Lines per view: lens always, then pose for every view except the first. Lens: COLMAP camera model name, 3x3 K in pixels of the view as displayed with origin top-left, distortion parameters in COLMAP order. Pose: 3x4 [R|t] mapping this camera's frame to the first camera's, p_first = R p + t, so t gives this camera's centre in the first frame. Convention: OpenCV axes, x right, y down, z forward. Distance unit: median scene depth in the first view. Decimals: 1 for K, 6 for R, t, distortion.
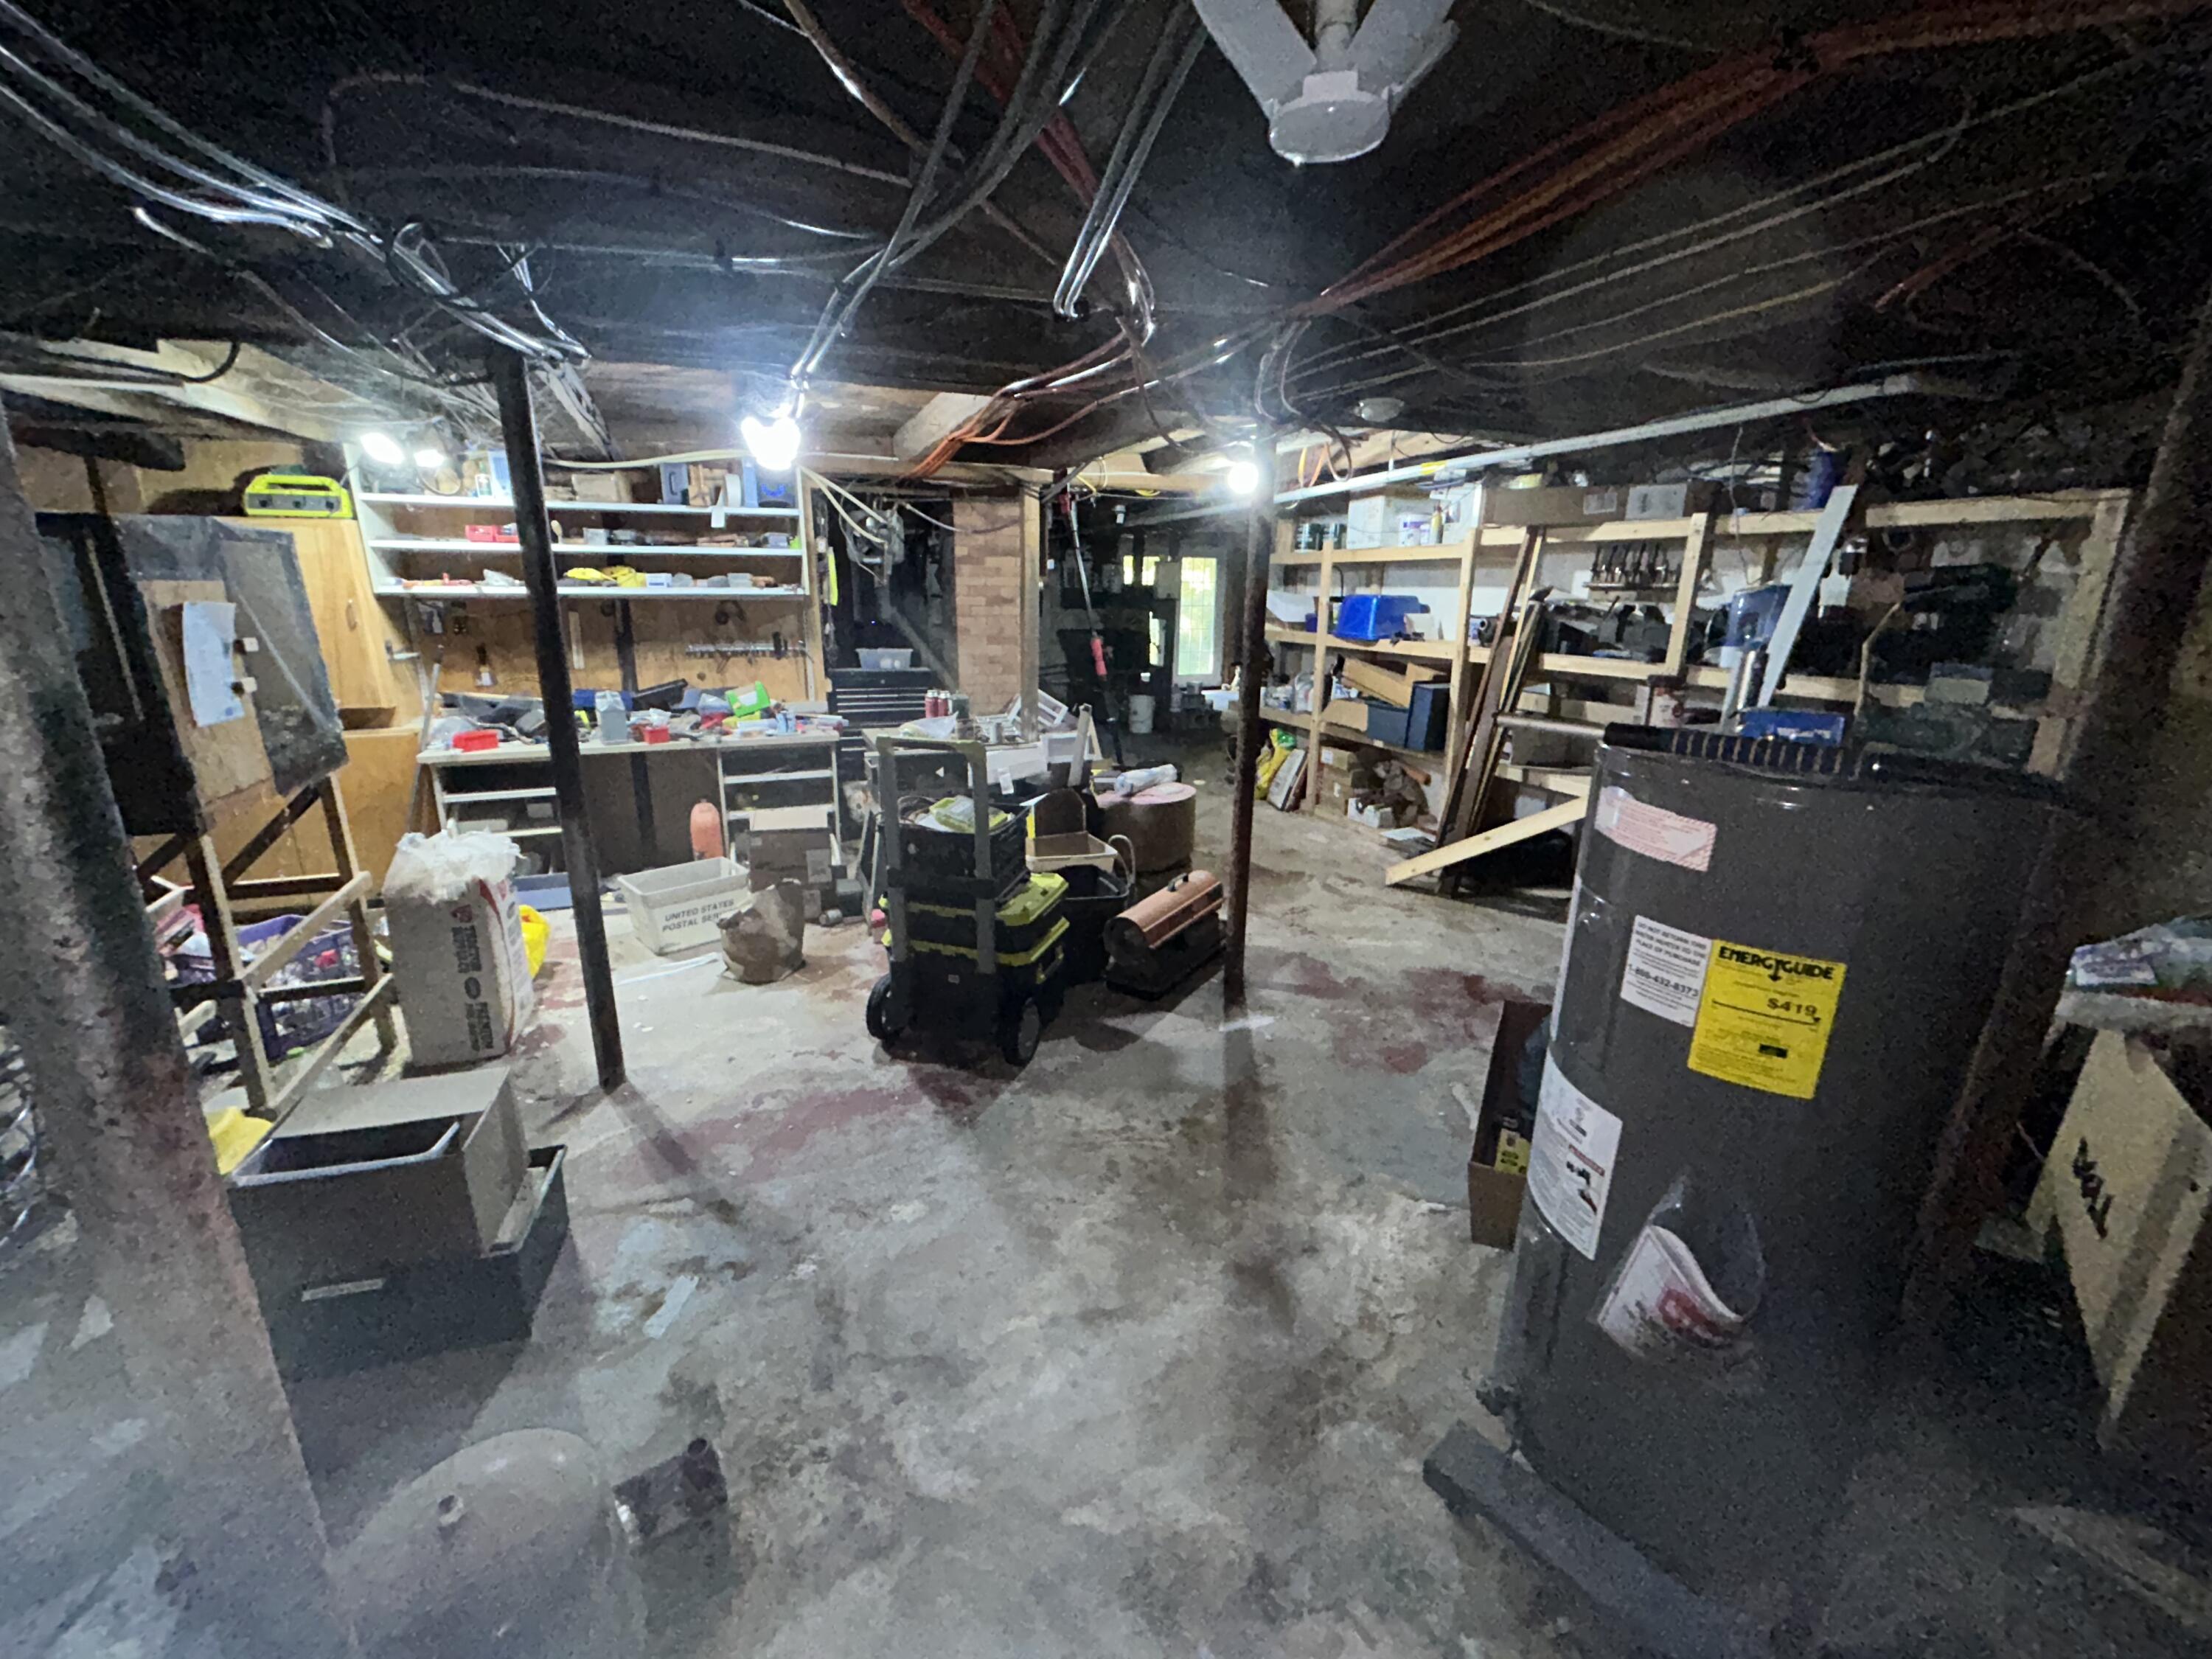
lens RADIAL K [[887.7, 0, 1101.1], [0, 887.7, 826.2], [0, 0, 1]] dist [0.000932, 0.000072]
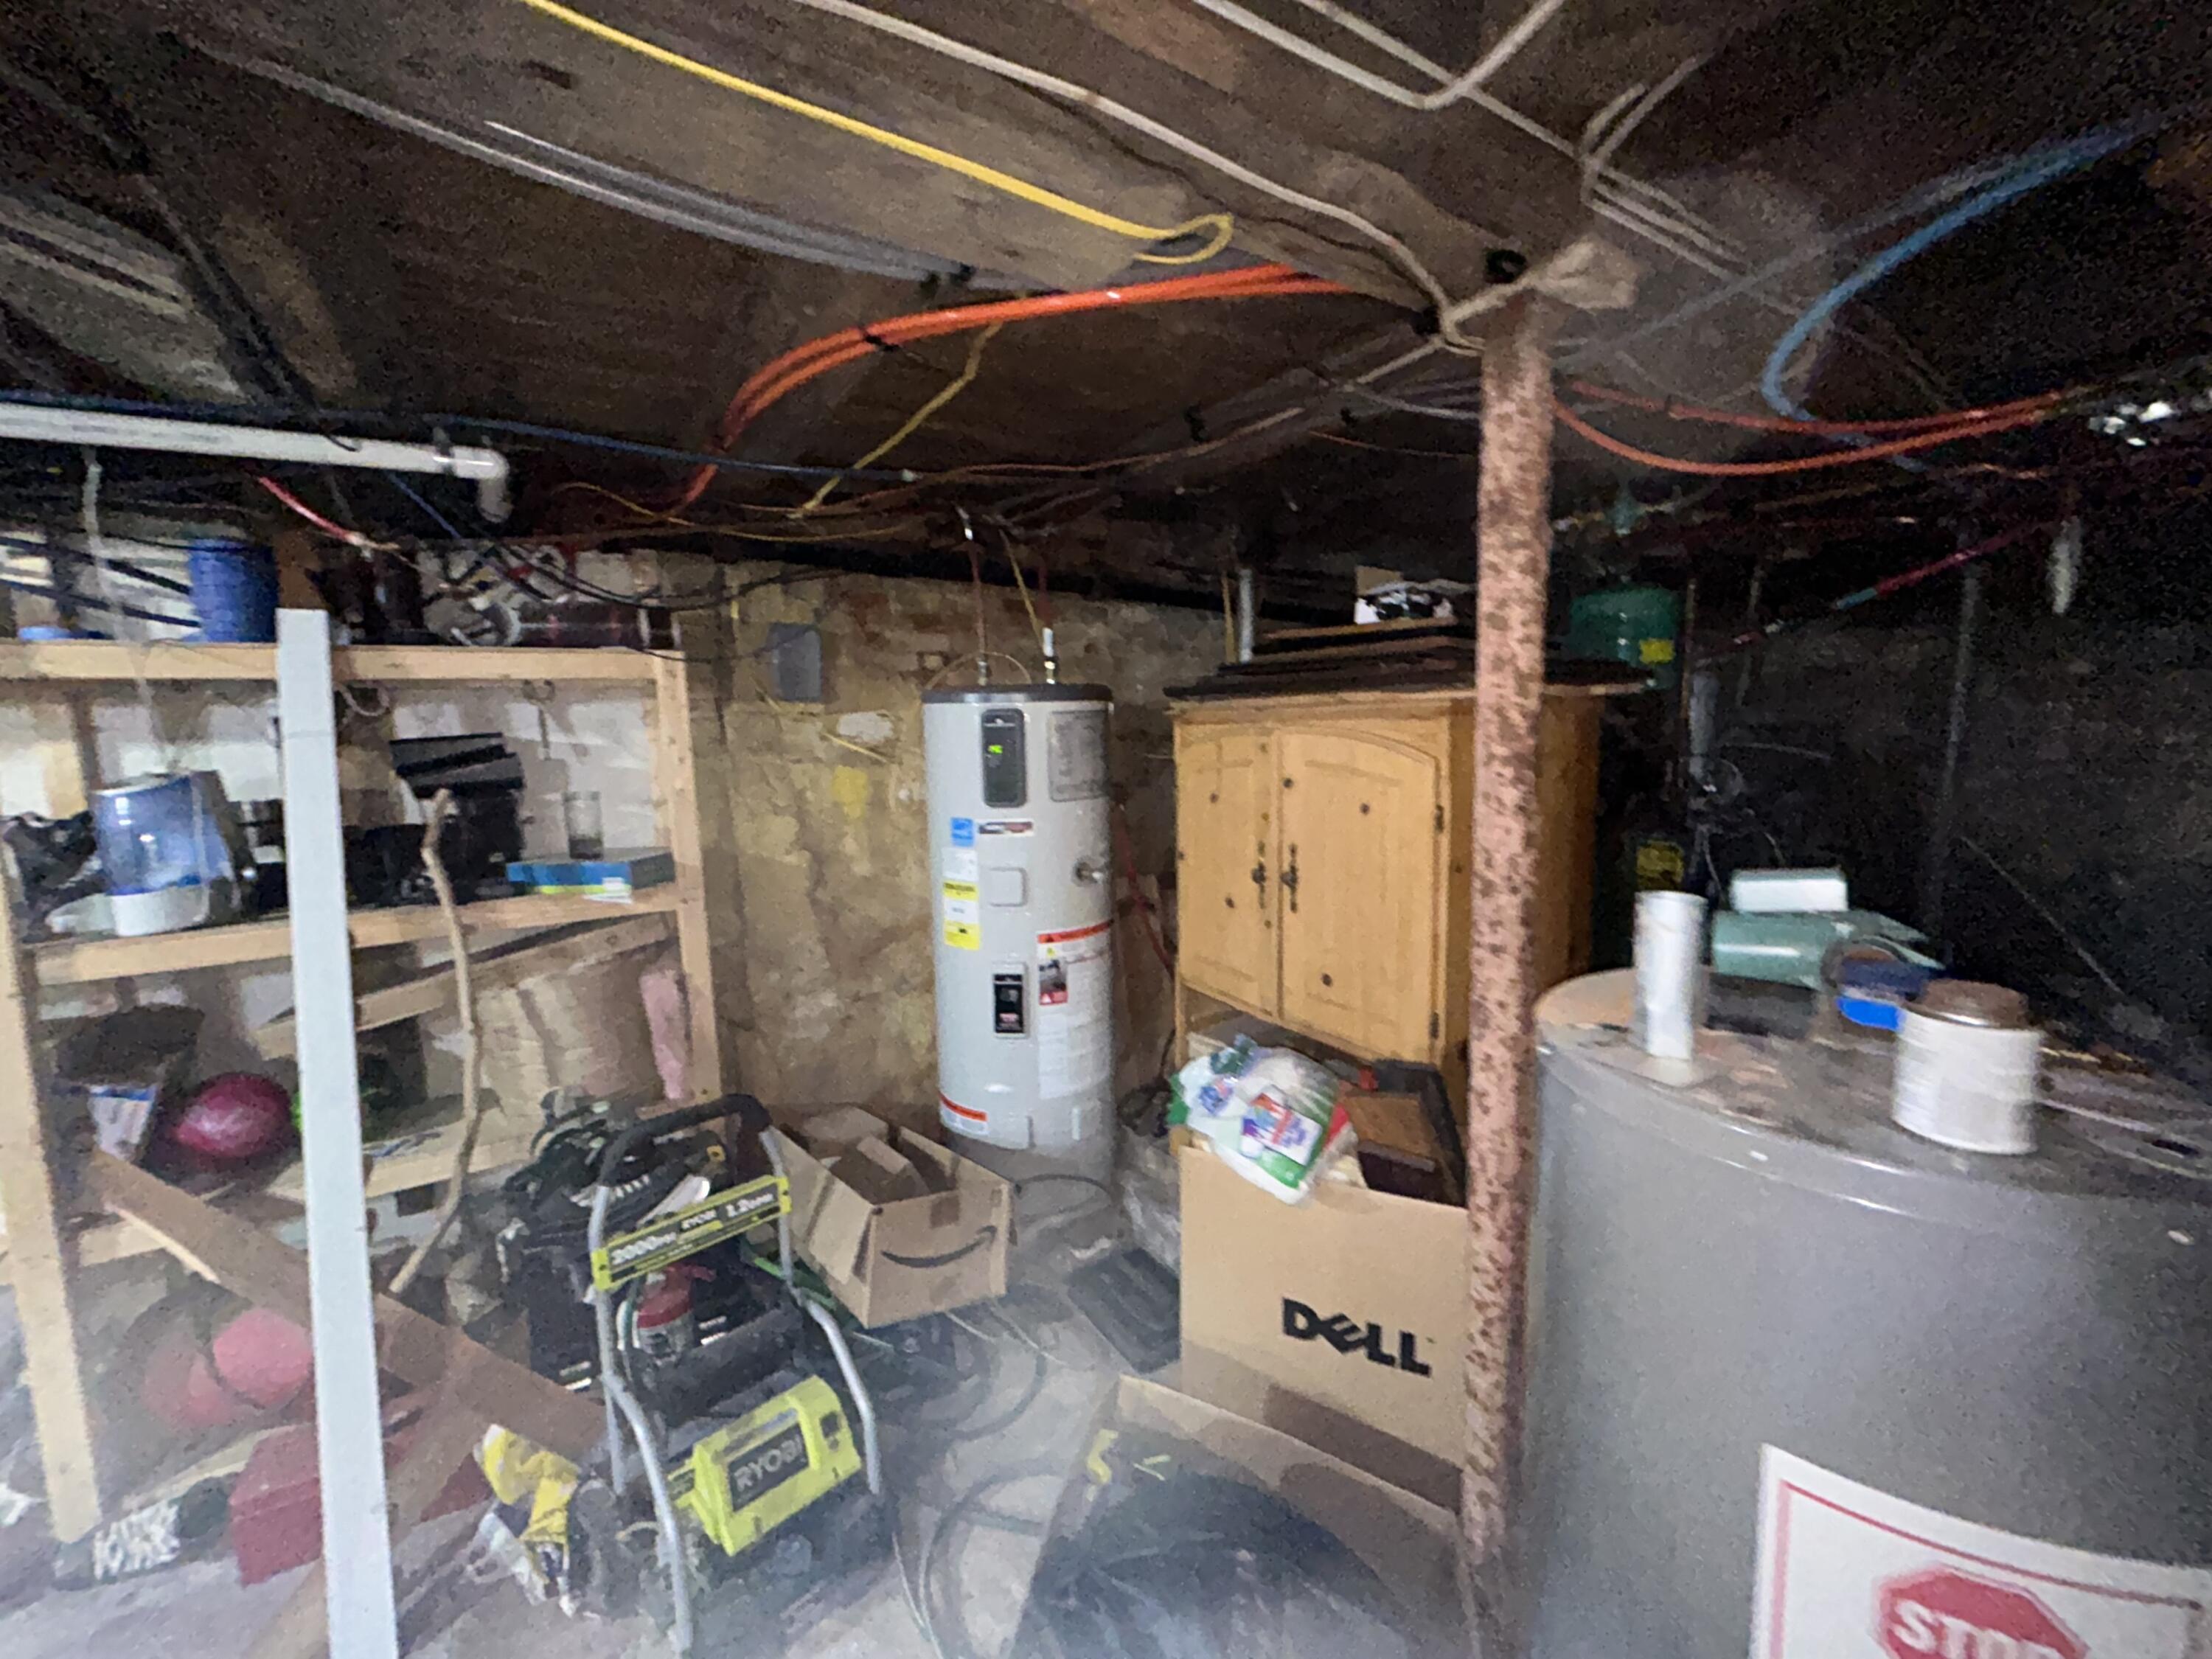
lens RADIAL K [[887.7, 0, 1099.4], [0, 887.7, 821.3], [0, 0, 1]] dist [0.000932, 0.000072]
pose [[-0.183241, -0.106962, 0.977232, 0.135155], [0.288056, 0.944589, 0.157402, -0.183775], [-0.939918, 0.310340, -0.142276, 0.613881]]
